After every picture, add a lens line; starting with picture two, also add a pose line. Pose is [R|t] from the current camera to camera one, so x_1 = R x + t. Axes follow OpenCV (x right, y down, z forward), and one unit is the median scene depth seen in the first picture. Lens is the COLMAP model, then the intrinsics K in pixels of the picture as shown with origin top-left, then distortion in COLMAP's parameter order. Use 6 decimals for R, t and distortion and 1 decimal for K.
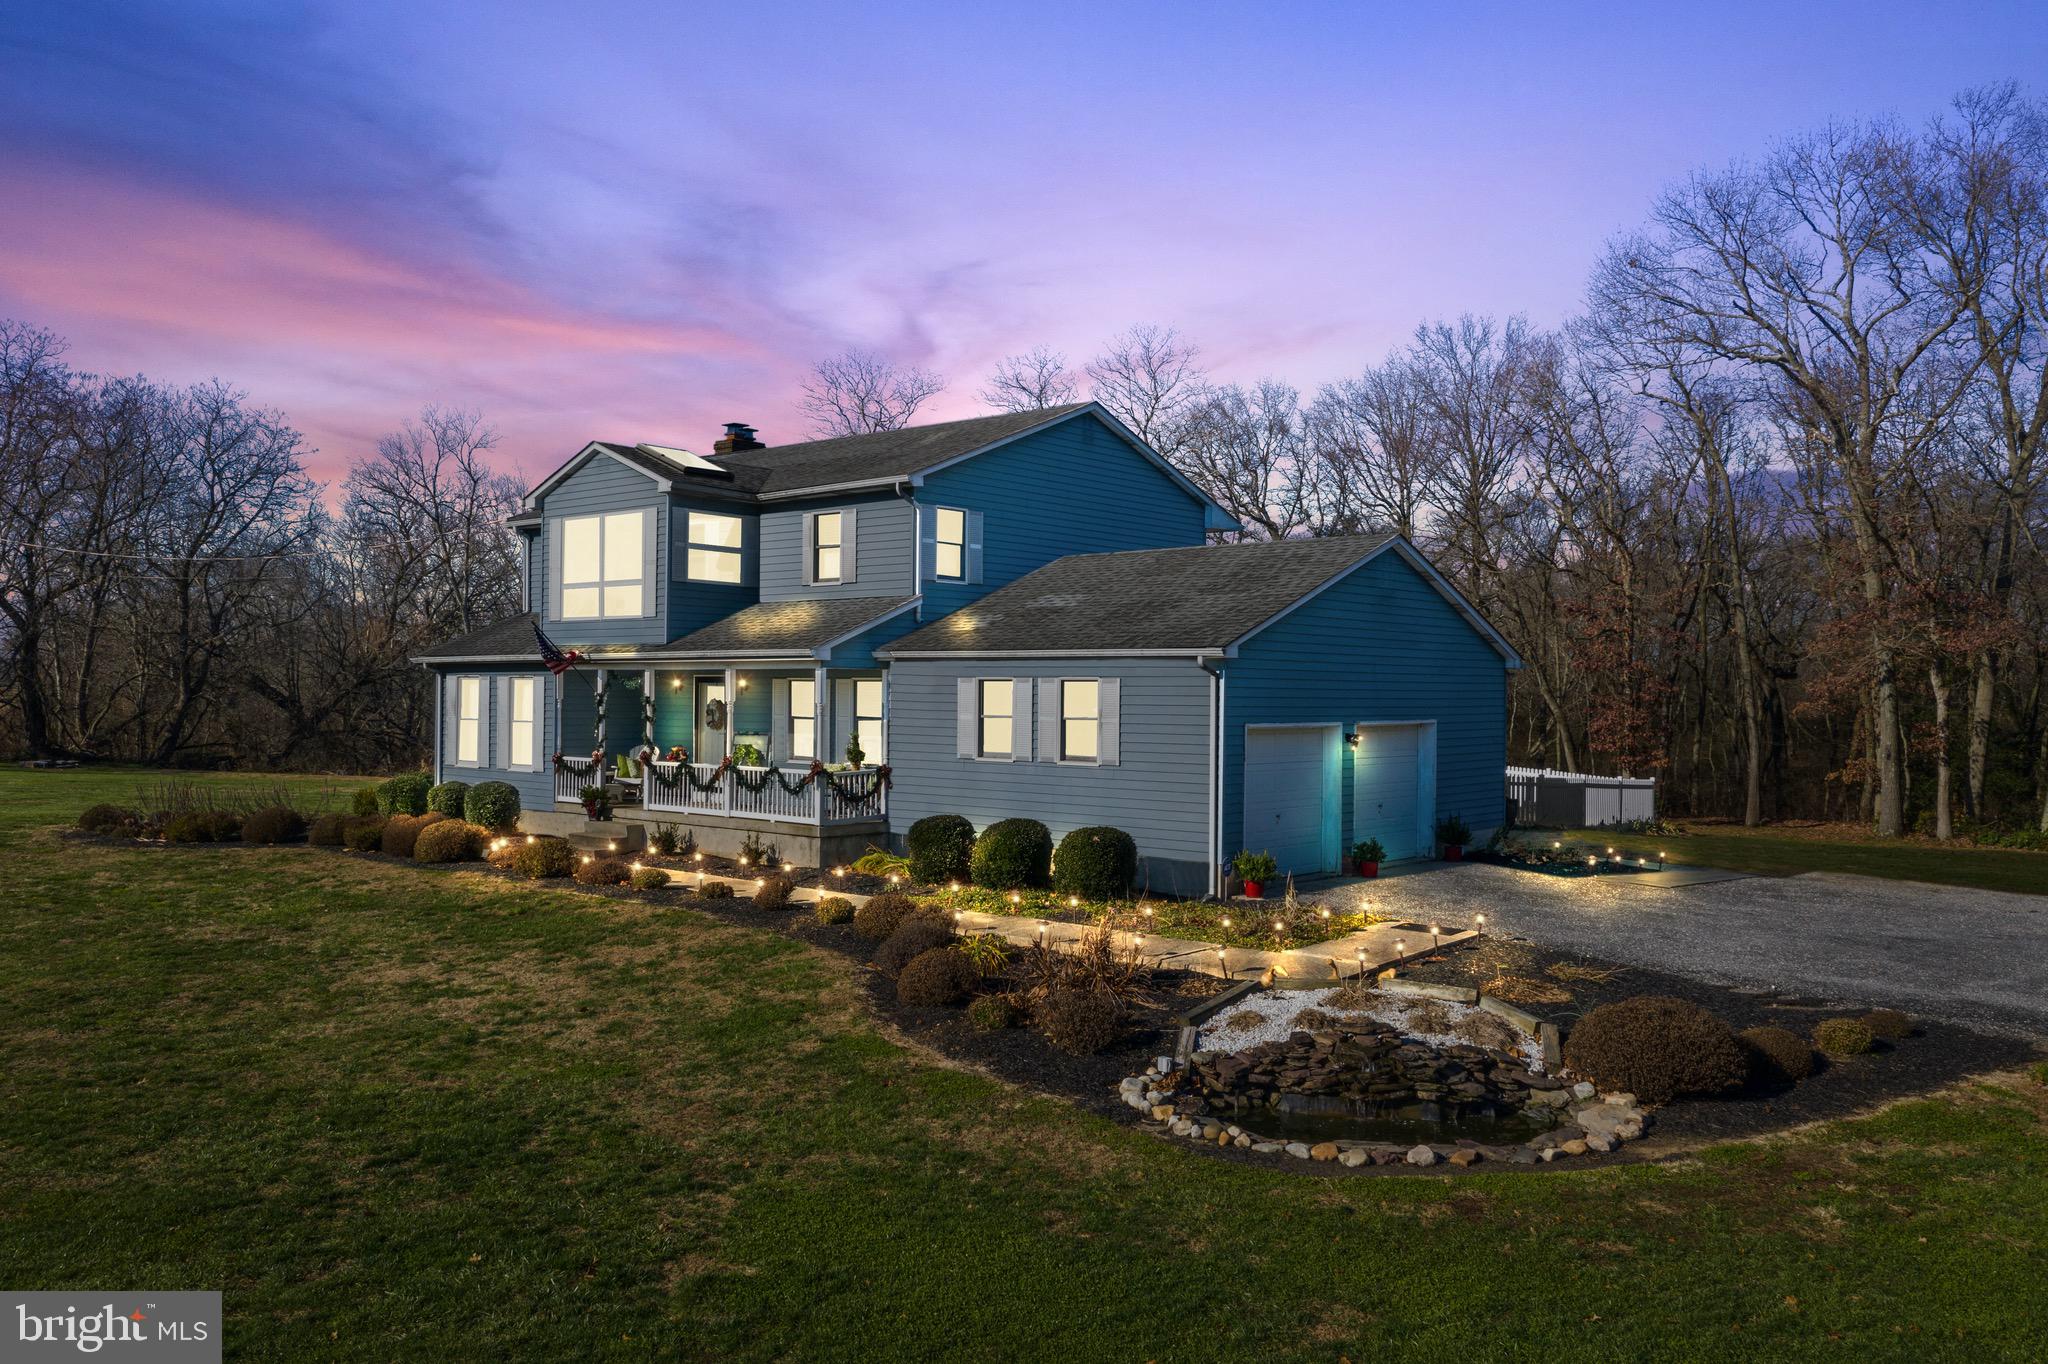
lens RADIAL K [[1625.0, 0, 1024.0], [0, 1625.0, 682.0], [0, 0, 1]] dist [-0.008045, -0.004875]
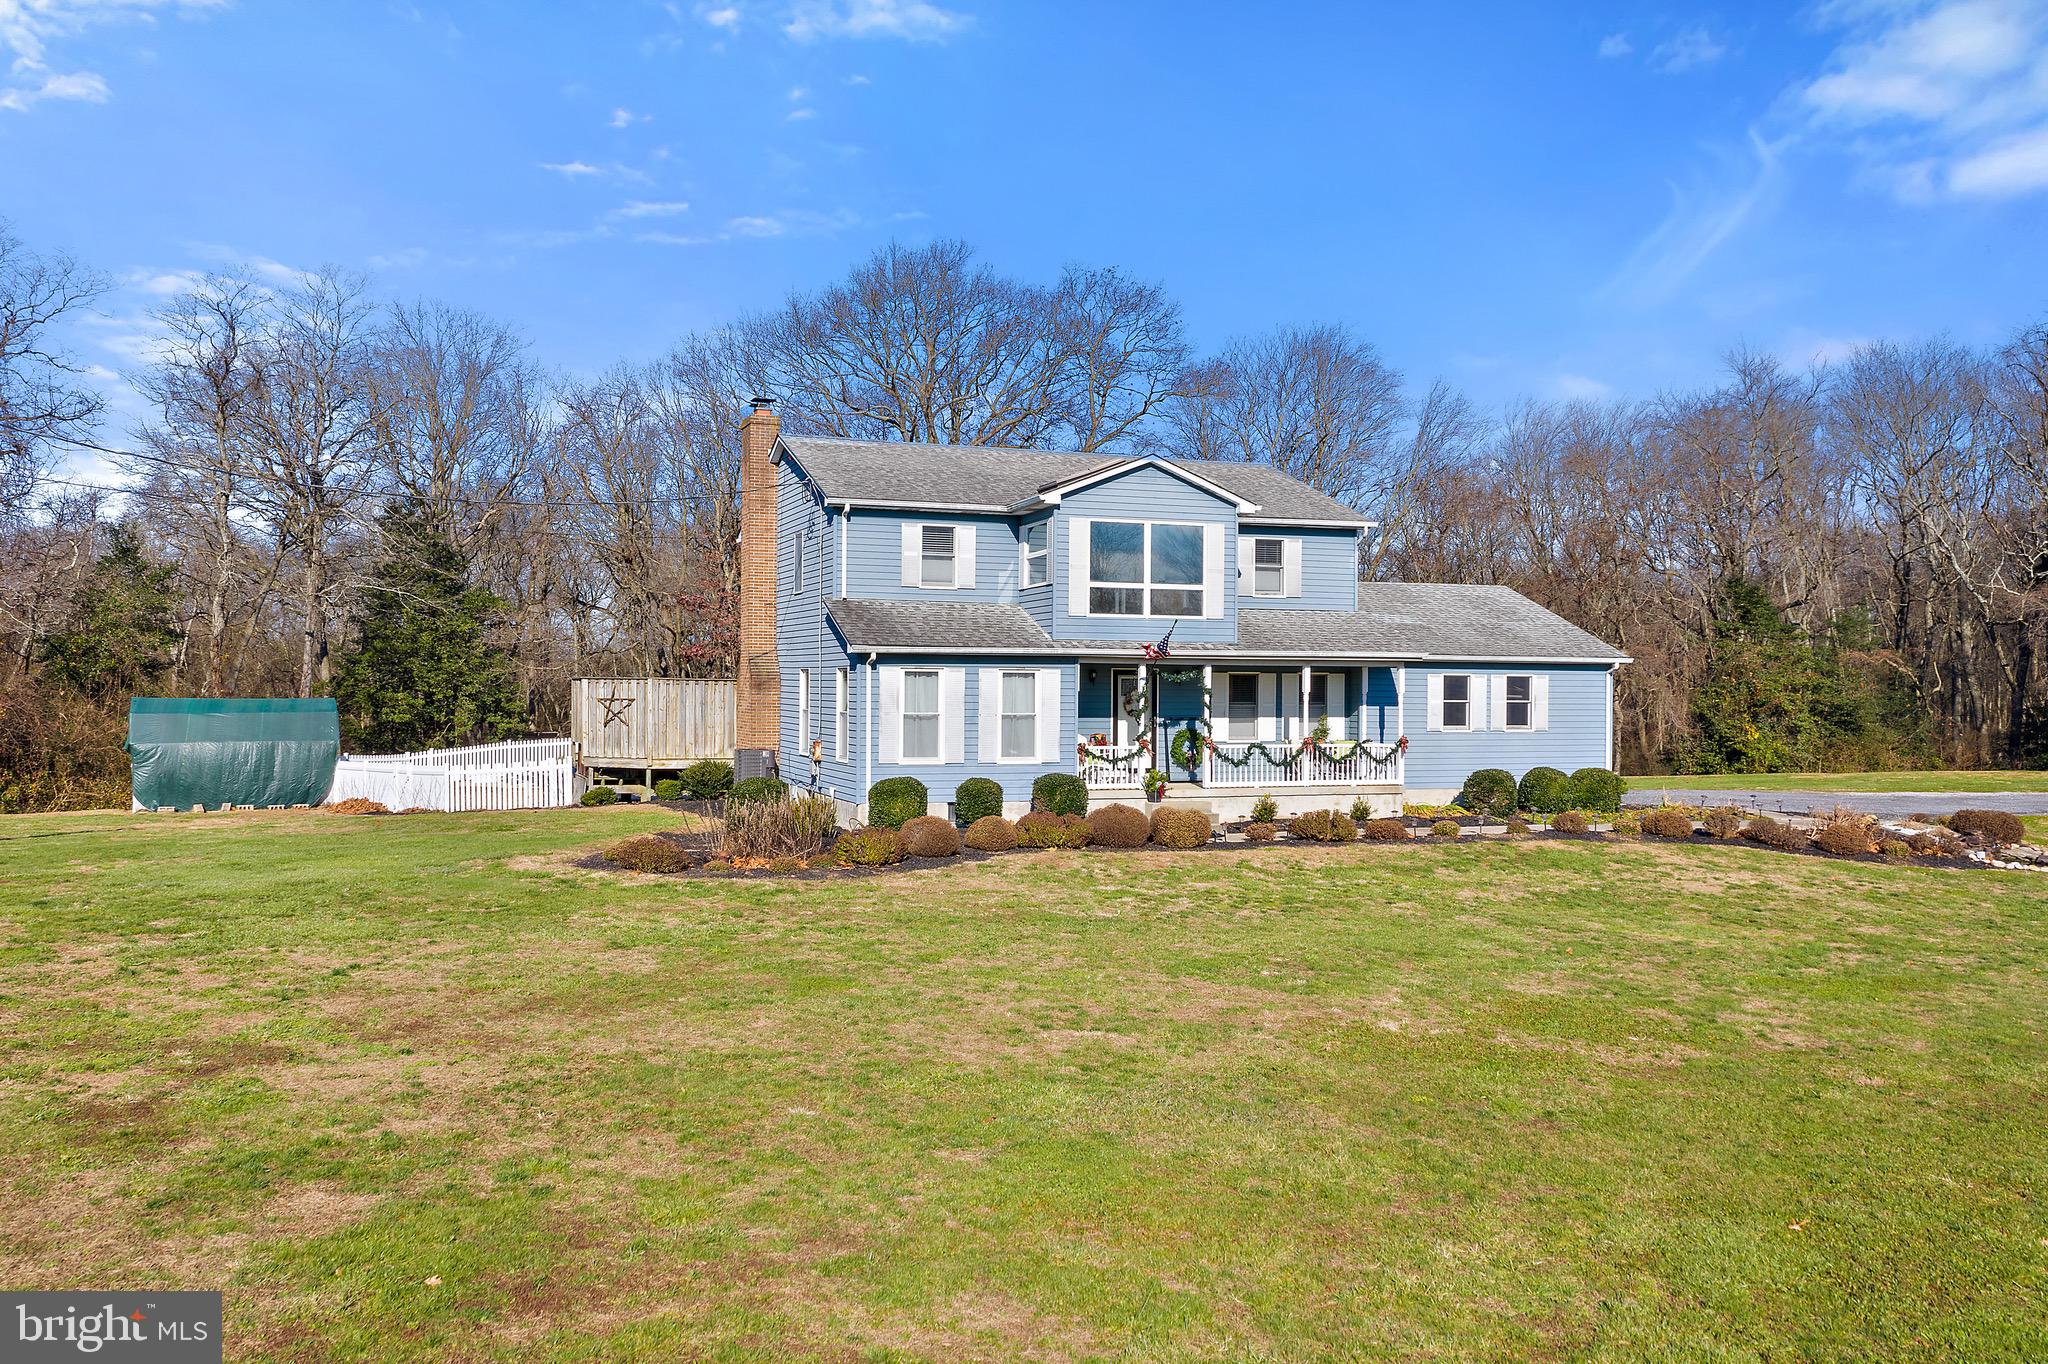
lens RADIAL K [[1625.0, 0, 1024.0], [0, 1625.0, 682.0], [0, 0, 1]] dist [-0.008045, -0.004875]
pose [[0.472285, -0.002692, 0.881442, -1.297674], [-0.011125, 0.999897, 0.009014, -0.004378], [-0.881376, -0.014063, 0.472206, 0.575955]]
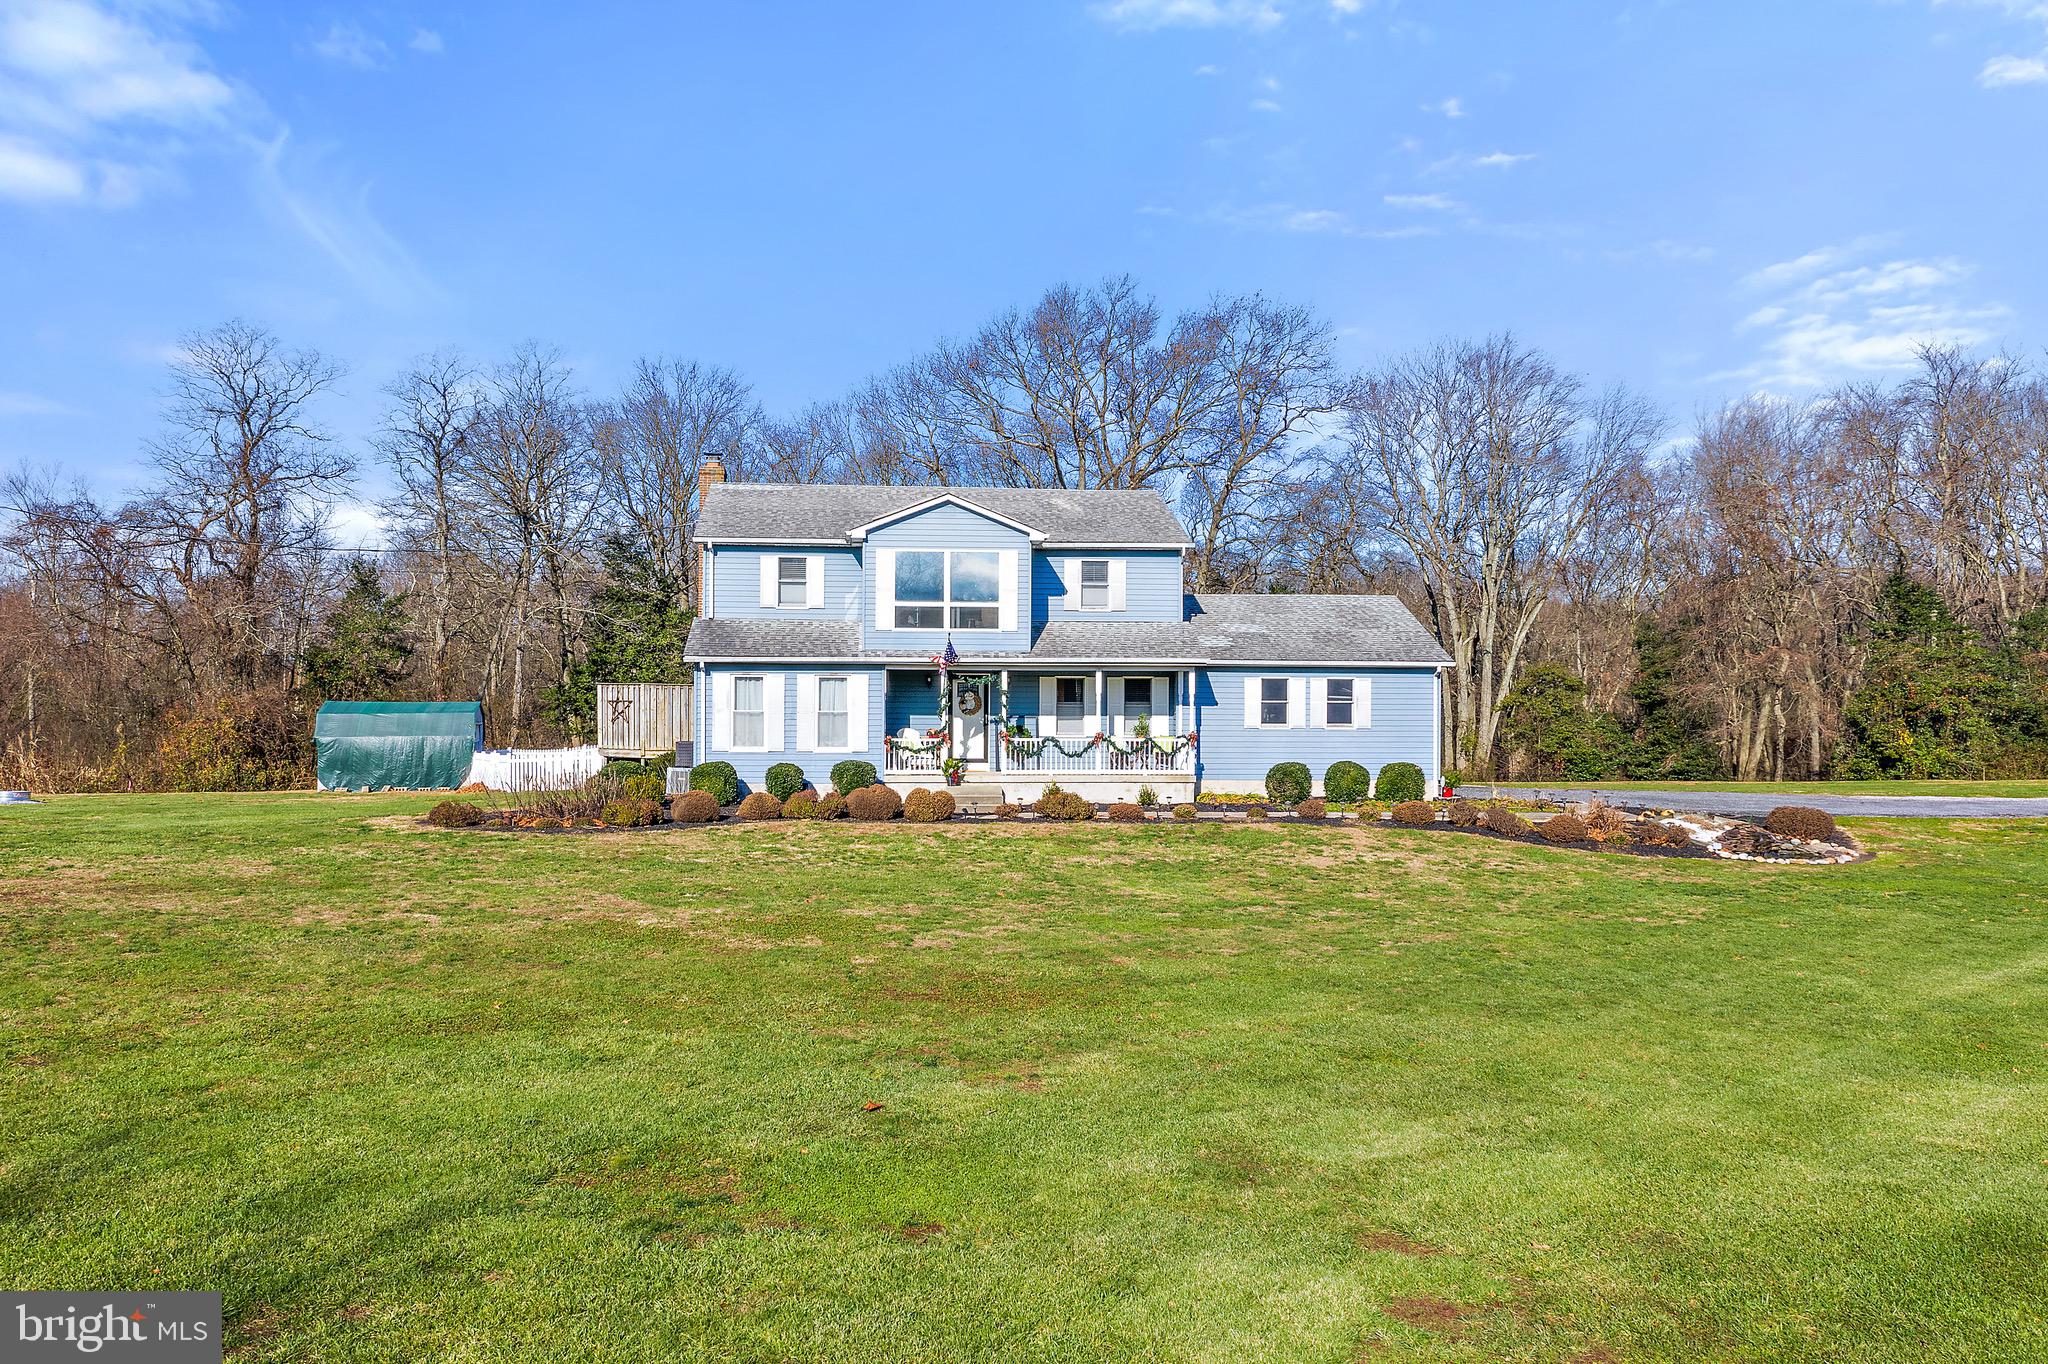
lens RADIAL K [[1625.0, 0, 1024.0], [0, 1625.0, 682.0], [0, 0, 1]] dist [-0.008045, -0.004875]
pose [[0.670449, -0.000428, 0.741955, -1.216086], [-0.006026, 0.999964, 0.006022, -0.006030], [-0.741931, -0.008508, 0.670423, 0.090397]]
